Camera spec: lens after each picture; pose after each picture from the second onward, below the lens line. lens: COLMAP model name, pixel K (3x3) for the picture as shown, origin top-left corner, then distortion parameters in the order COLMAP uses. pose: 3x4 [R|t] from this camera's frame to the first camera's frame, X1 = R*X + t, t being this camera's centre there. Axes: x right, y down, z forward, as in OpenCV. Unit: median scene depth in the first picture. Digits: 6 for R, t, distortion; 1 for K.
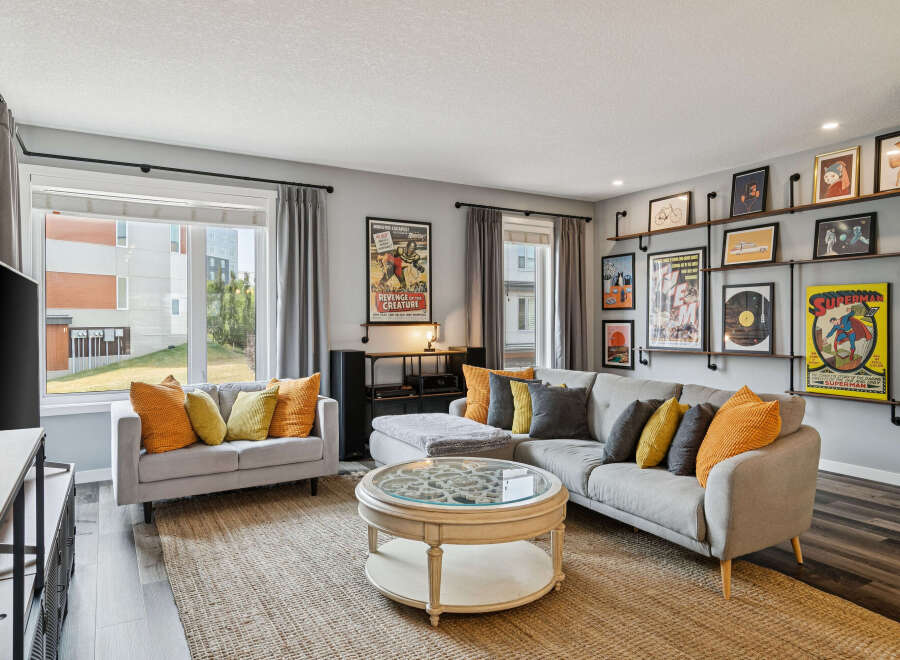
lens RADIAL K [[571.4, 0, 446.1], [0, 571.4, 328.2], [0, 0, 1]] dist [-0.003598, 0.000018]
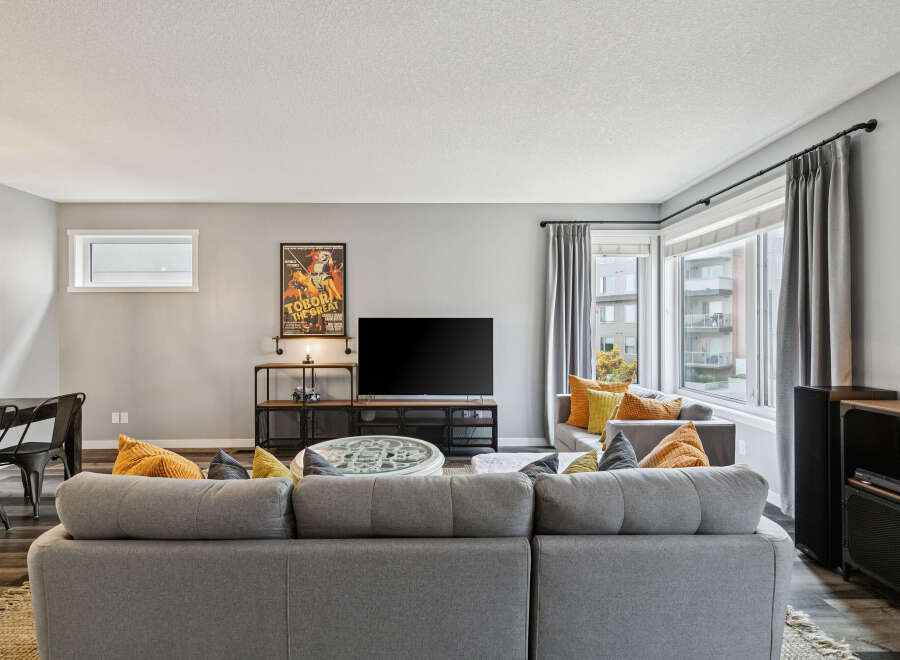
lens RADIAL K [[452.6, 0, 446.4], [0, 452.6, 326.9], [0, 0, 1]] dist [0.006713, 0.000508]
pose [[-0.477765, 0.000837, -0.878487, 0.428105], [-0.005162, 0.999980, 0.003761, -0.023535], [0.878473, 0.006331, -0.477751, 0.792342]]
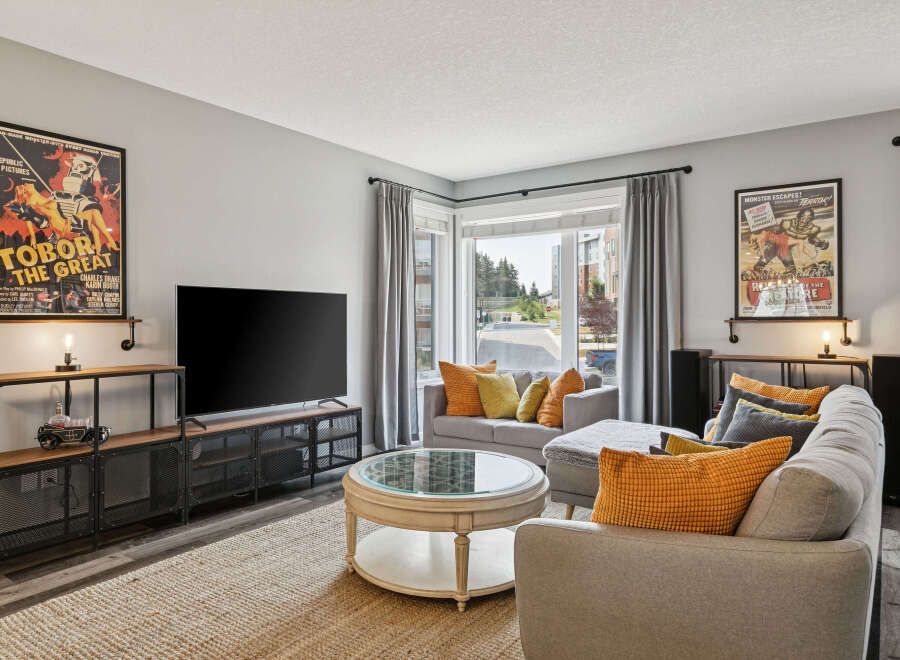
lens RADIAL K [[601.3, 0, 454.9], [0, 601.3, 316.2], [0, 0, 1]] dist [-0.002250, -0.004162]
pose [[0.414462, -0.002494, -0.910063, 0.478472], [-0.010170, 0.999921, -0.007372, -0.001854], [0.910010, 0.012310, 0.414404, 0.264787]]
